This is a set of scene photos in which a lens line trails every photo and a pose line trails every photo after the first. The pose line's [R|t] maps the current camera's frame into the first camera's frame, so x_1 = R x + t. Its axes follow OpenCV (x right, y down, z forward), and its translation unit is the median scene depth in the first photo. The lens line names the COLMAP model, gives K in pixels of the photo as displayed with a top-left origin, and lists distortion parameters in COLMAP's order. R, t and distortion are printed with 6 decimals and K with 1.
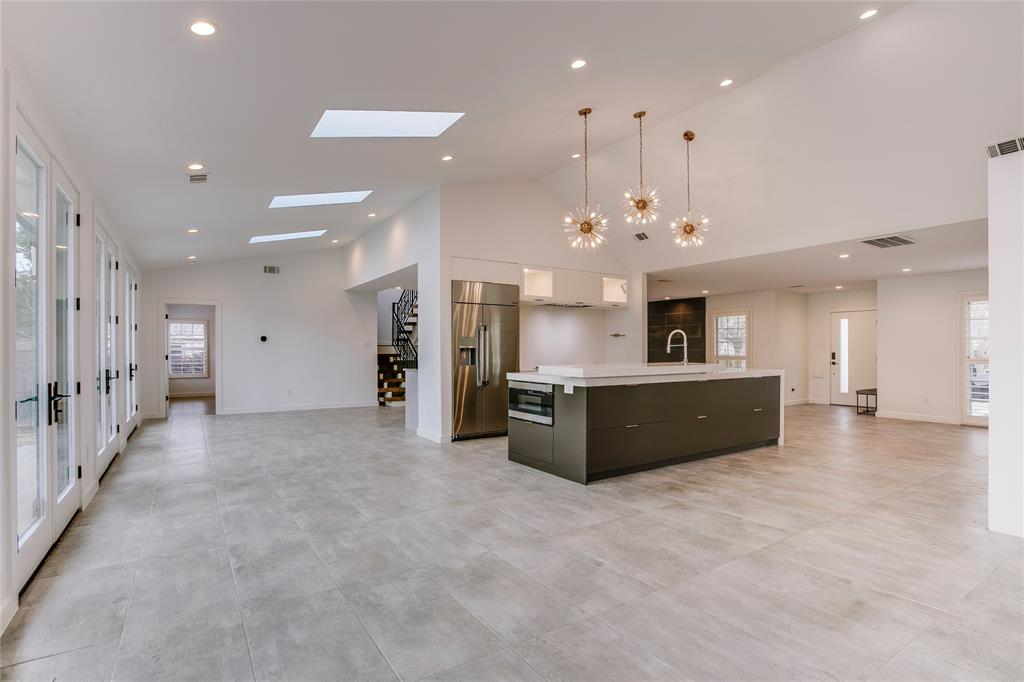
lens RADIAL K [[543.7, 0, 511.3], [0, 543.7, 354.1], [0, 0, 1]] dist [-0.031104, 0.000216]
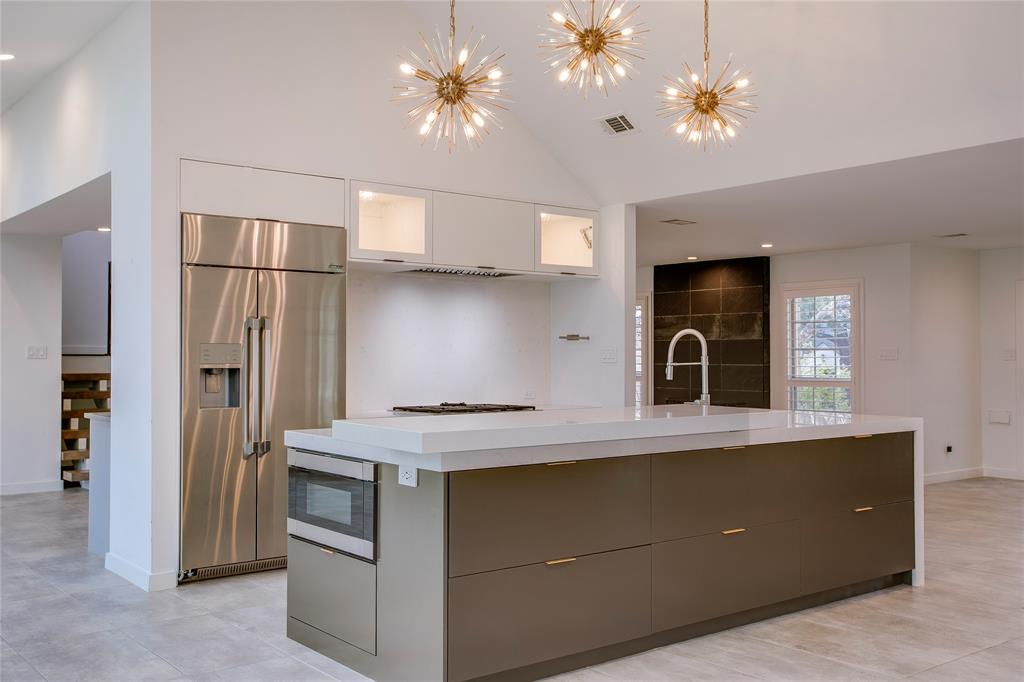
lens RADIAL K [[1041.2, 0, 508.4], [0, 1041.2, 350.0], [0, 0, 1]] dist [0.046592, 0.000000]
pose [[0.997045, 0.001860, 0.076795, 0.087179], [-0.000846, 0.999912, -0.013229, -0.015153], [-0.076813, 0.013125, 0.996959, 0.141396]]
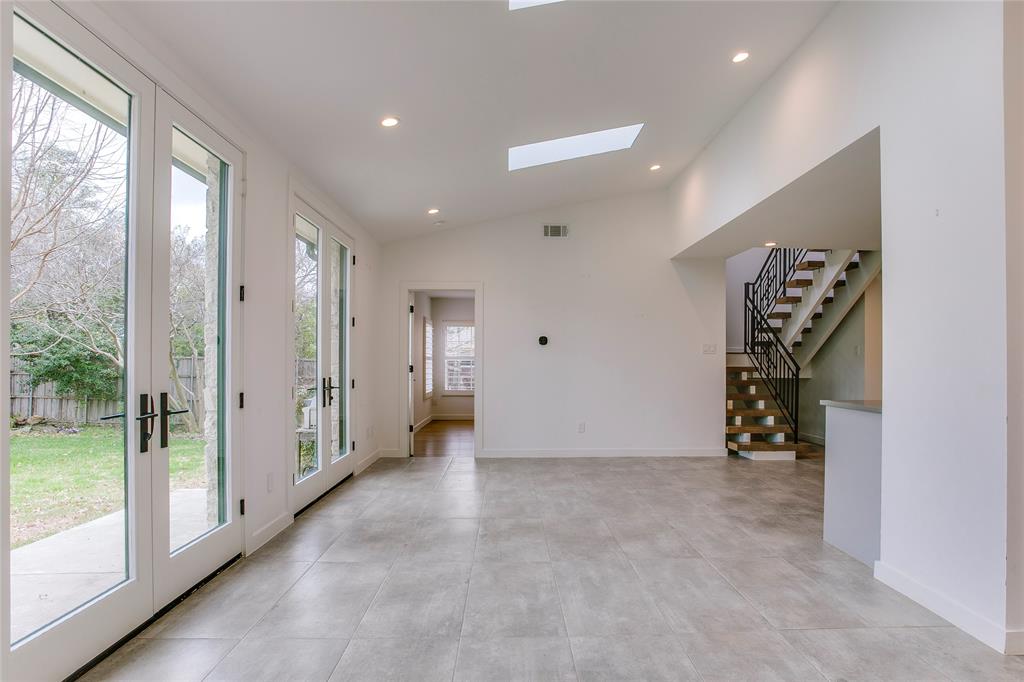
lens RADIAL K [[540.0, 0, 510.5], [0, 540.0, 362.4], [0, 0, 1]] dist [-0.040107, 0.003920]
pose [[0.851774, 0.002719, -0.523903, -0.209384], [-0.008922, 0.999917, -0.009316, 0.003612], [0.523834, 0.012610, 0.851727, 0.577445]]
